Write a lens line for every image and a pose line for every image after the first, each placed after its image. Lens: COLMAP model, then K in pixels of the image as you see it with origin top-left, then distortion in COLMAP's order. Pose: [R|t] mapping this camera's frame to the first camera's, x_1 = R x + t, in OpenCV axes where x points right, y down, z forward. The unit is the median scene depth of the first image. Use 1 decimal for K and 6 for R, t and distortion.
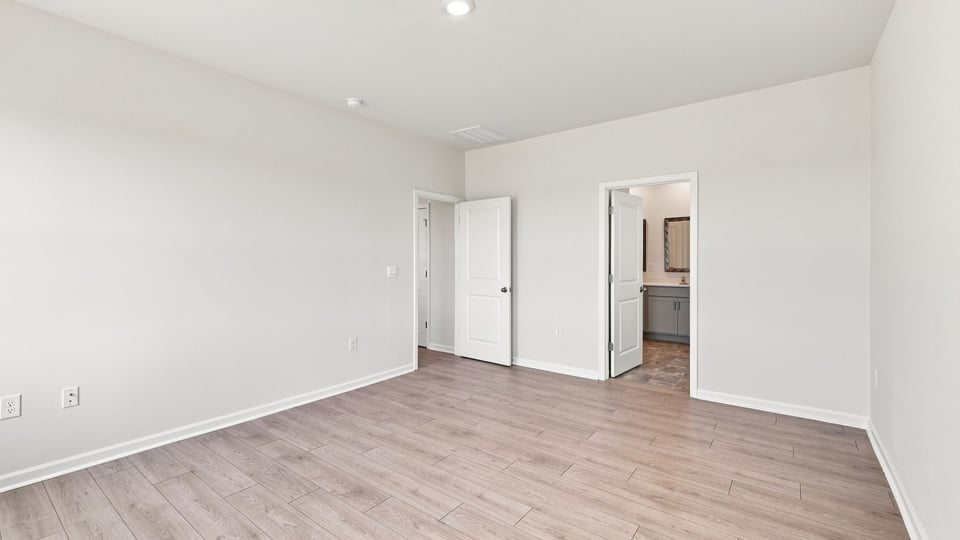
lens RADIAL K [[419.4, 0, 476.9], [0, 419.4, 265.2], [0, 0, 1]] dist [0.003677, 0.000325]
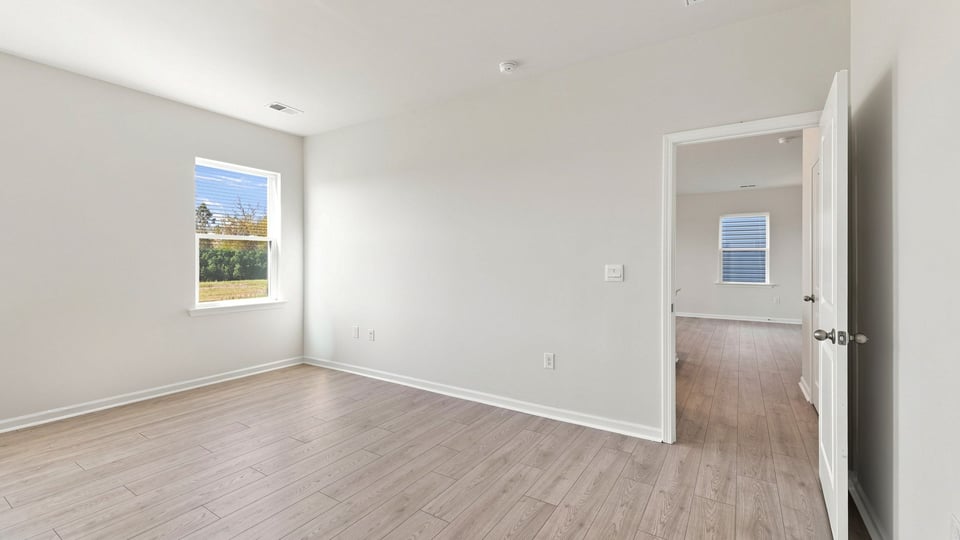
lens RADIAL K [[419.4, 0, 483.0], [0, 419.4, 263.8], [0, 0, 1]] dist [0.003677, 0.000325]
pose [[0.052403, 0.003151, -0.998621, 0.548065], [-0.011259, 0.999933, 0.002564, 0.001212], [0.998563, 0.011109, 0.052435, 0.912920]]
